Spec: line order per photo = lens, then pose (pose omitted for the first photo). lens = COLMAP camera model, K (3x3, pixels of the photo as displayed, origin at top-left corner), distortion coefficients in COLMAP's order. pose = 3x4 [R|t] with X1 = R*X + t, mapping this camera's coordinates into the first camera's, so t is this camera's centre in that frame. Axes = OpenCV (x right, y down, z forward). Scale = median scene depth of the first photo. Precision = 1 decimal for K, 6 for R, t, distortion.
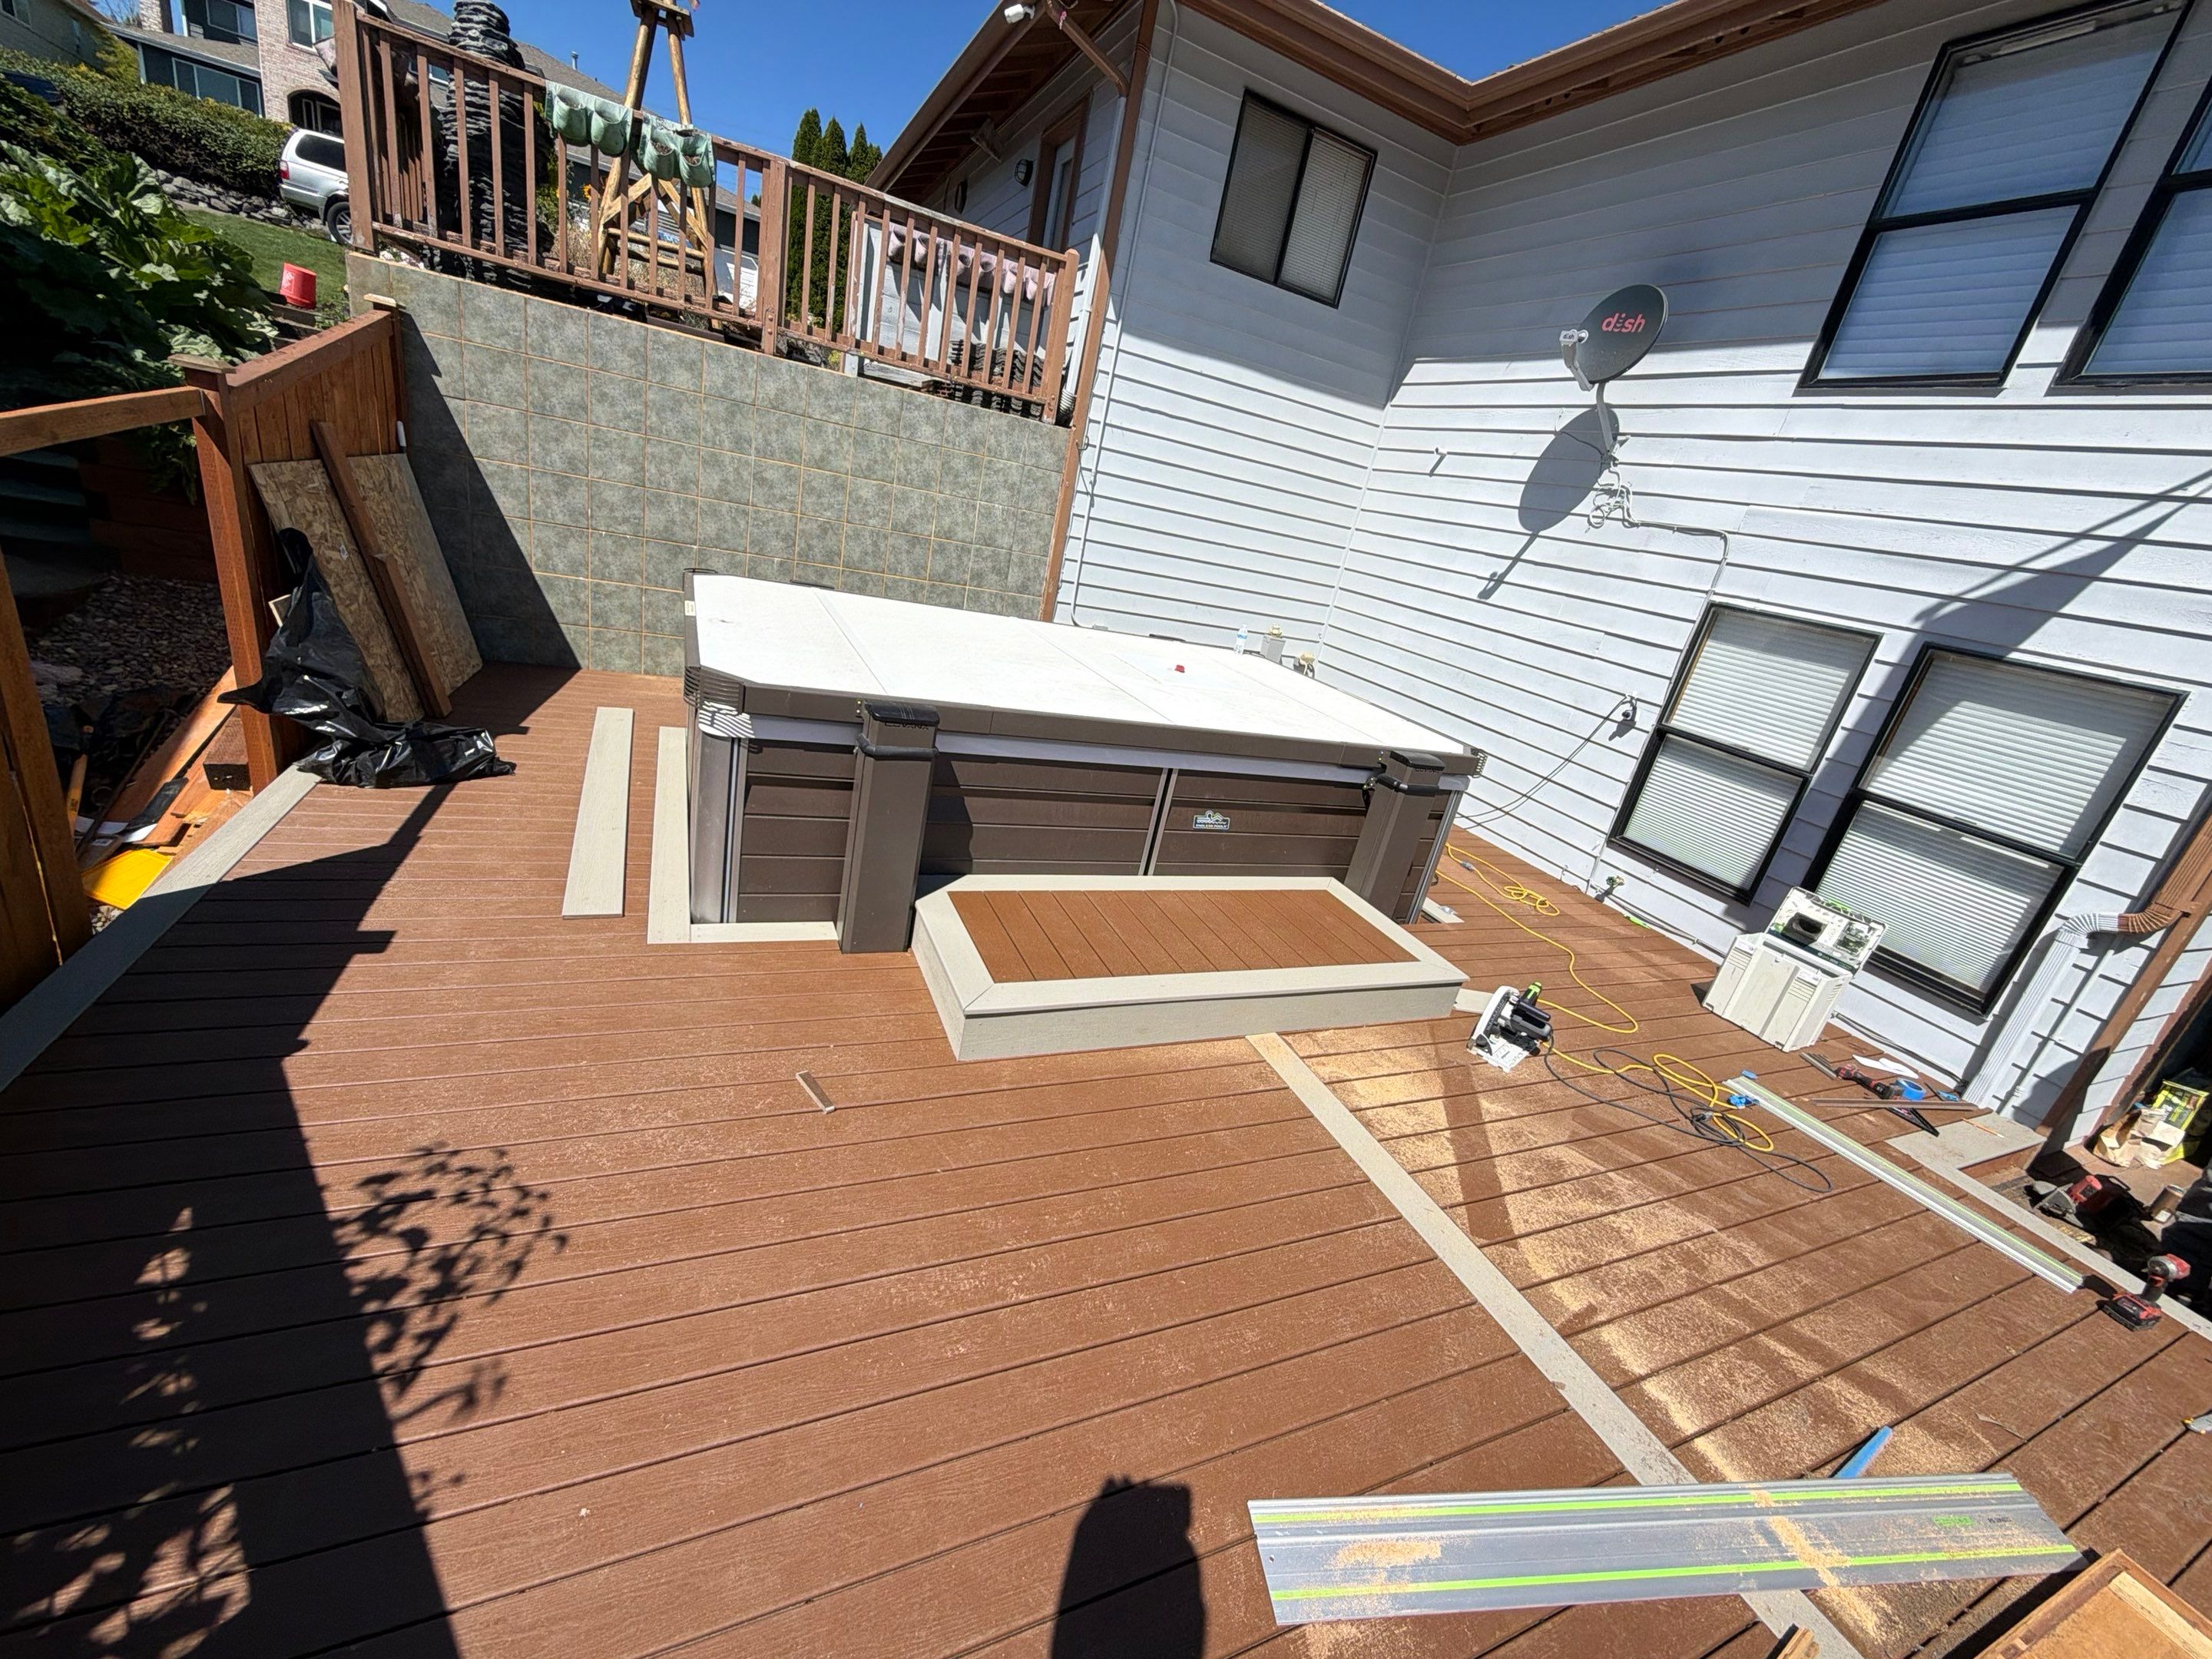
lens RADIAL K [[868.0, 0, 1107.1], [0, 868.0, 837.0], [0, 0, 1]] dist [-0.003223, -0.000025]
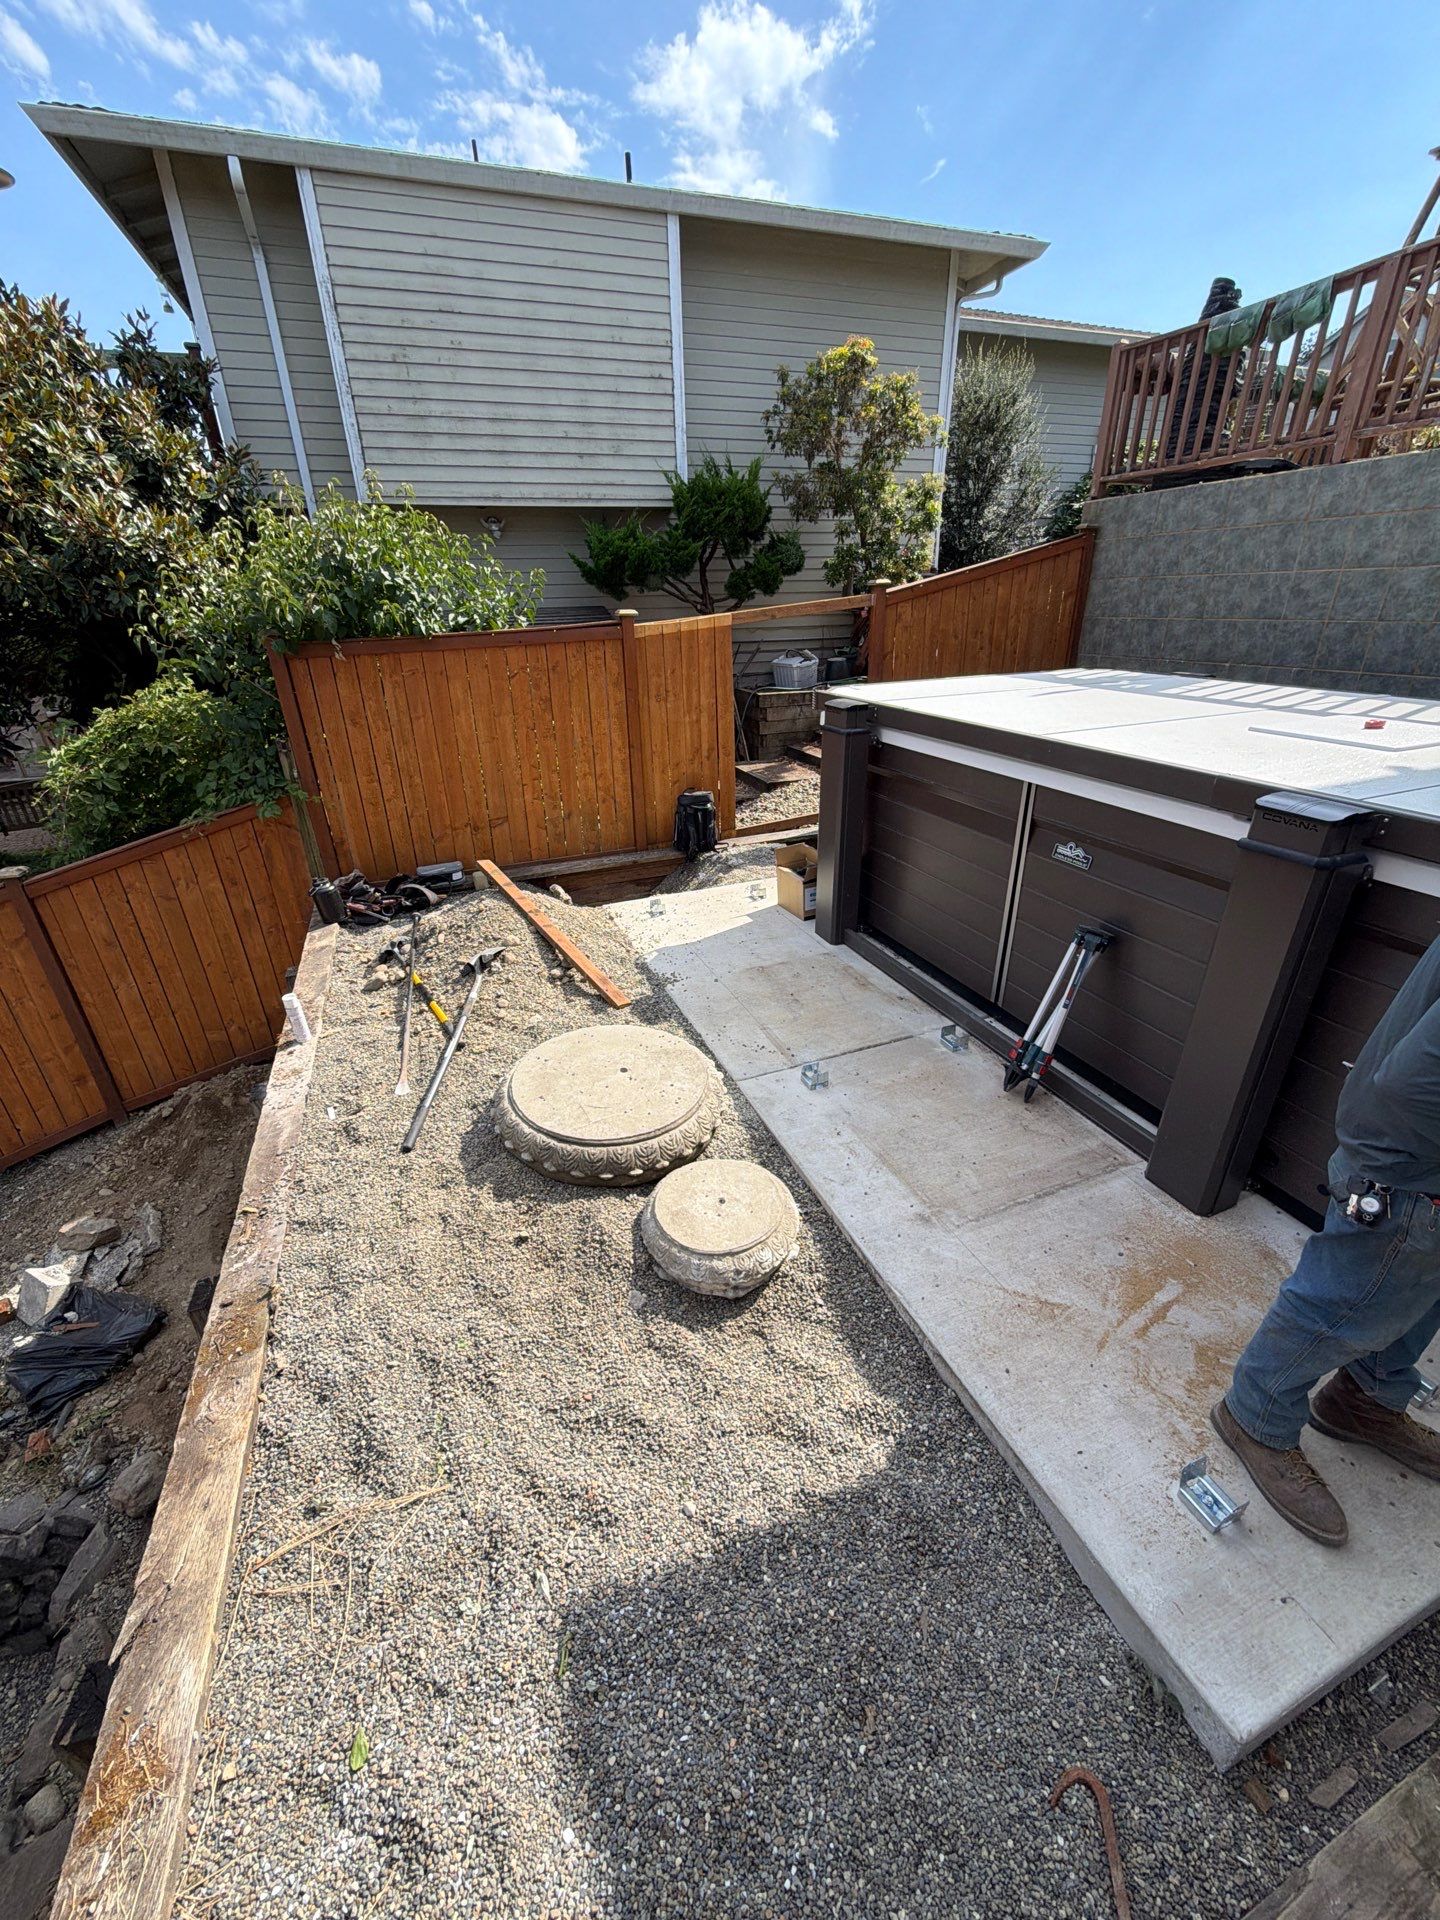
lens RADIAL K [[753.4, 0, 720.0], [0, 753.4, 966.3], [0, 0, 1]] dist [-0.003223, -0.000025]
pose [[-0.030140, 0.254549, -0.966590, 0.607047], [-0.342205, 0.905963, 0.249253, 0.011036], [0.939142, 0.338284, 0.059802, 0.435009]]
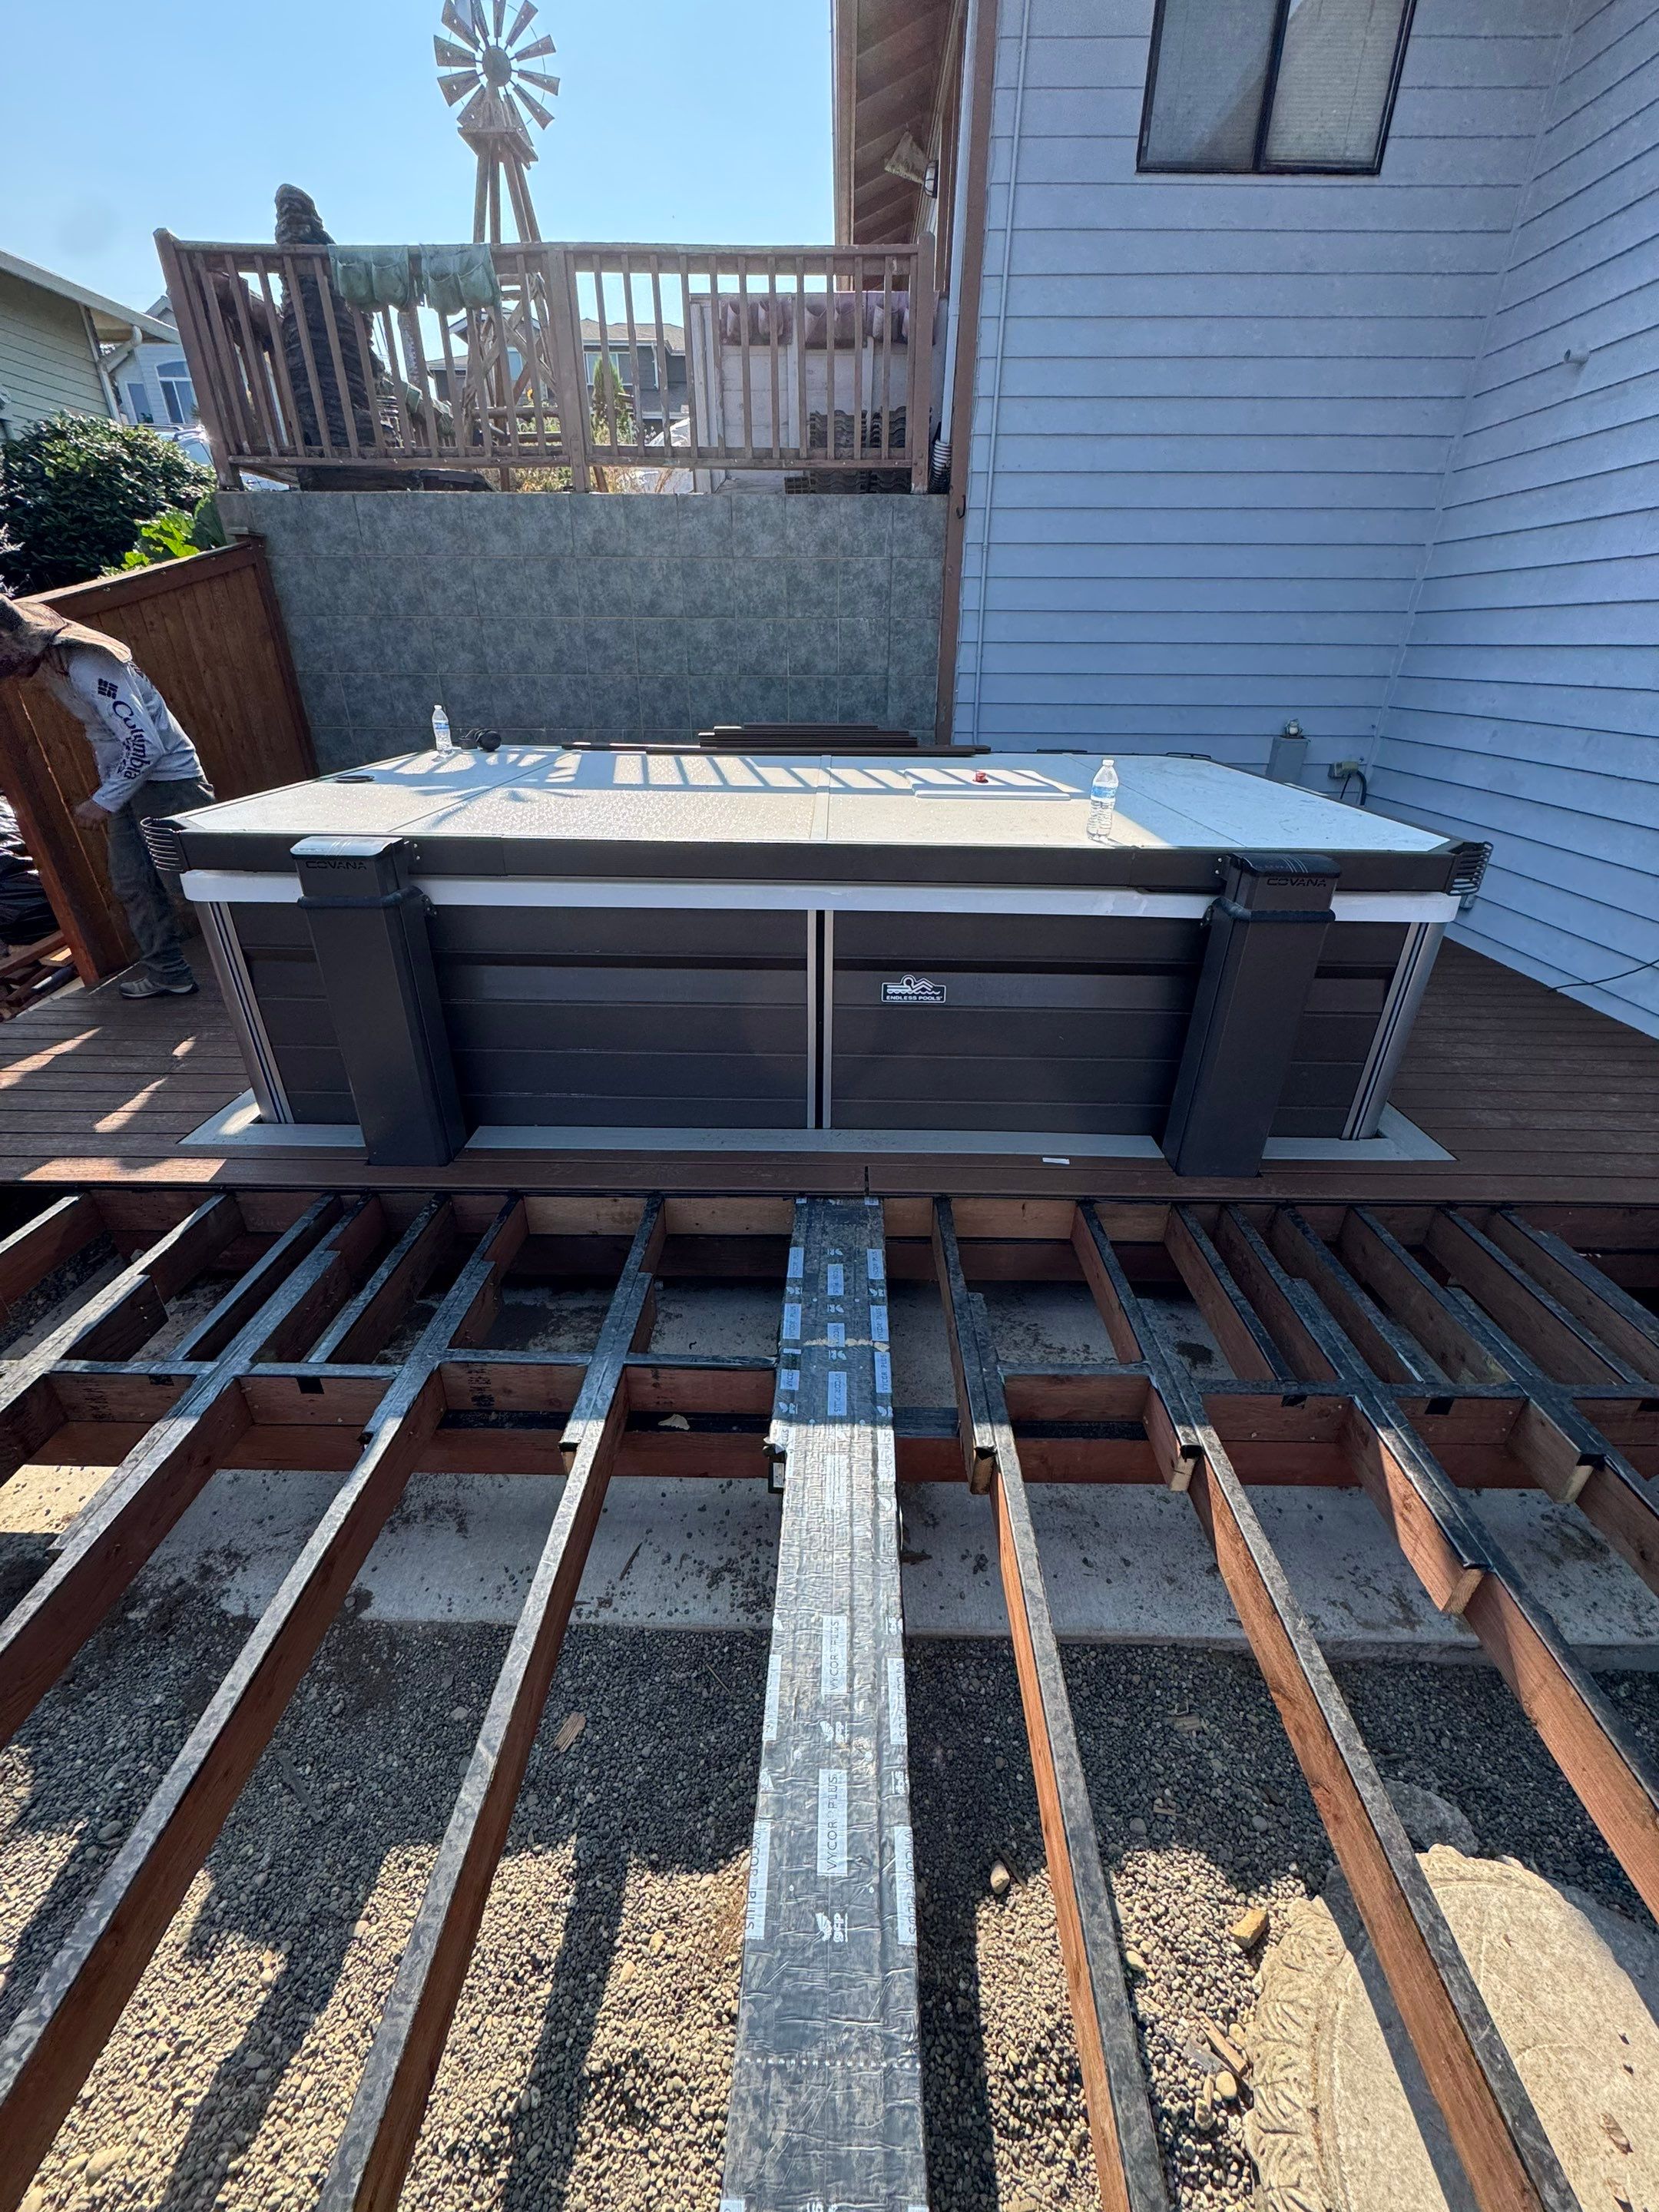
lens RADIAL K [[868.0, 0, 828.6], [0, 868.0, 1107.3], [0, 0, 1]] dist [-0.003223, -0.000025]
pose [[0.894476, 0.021736, -0.446588, 0.237382], [0.011612, 0.997351, 0.071800, 0.014463], [0.446966, -0.069410, 0.891854, 0.256719]]
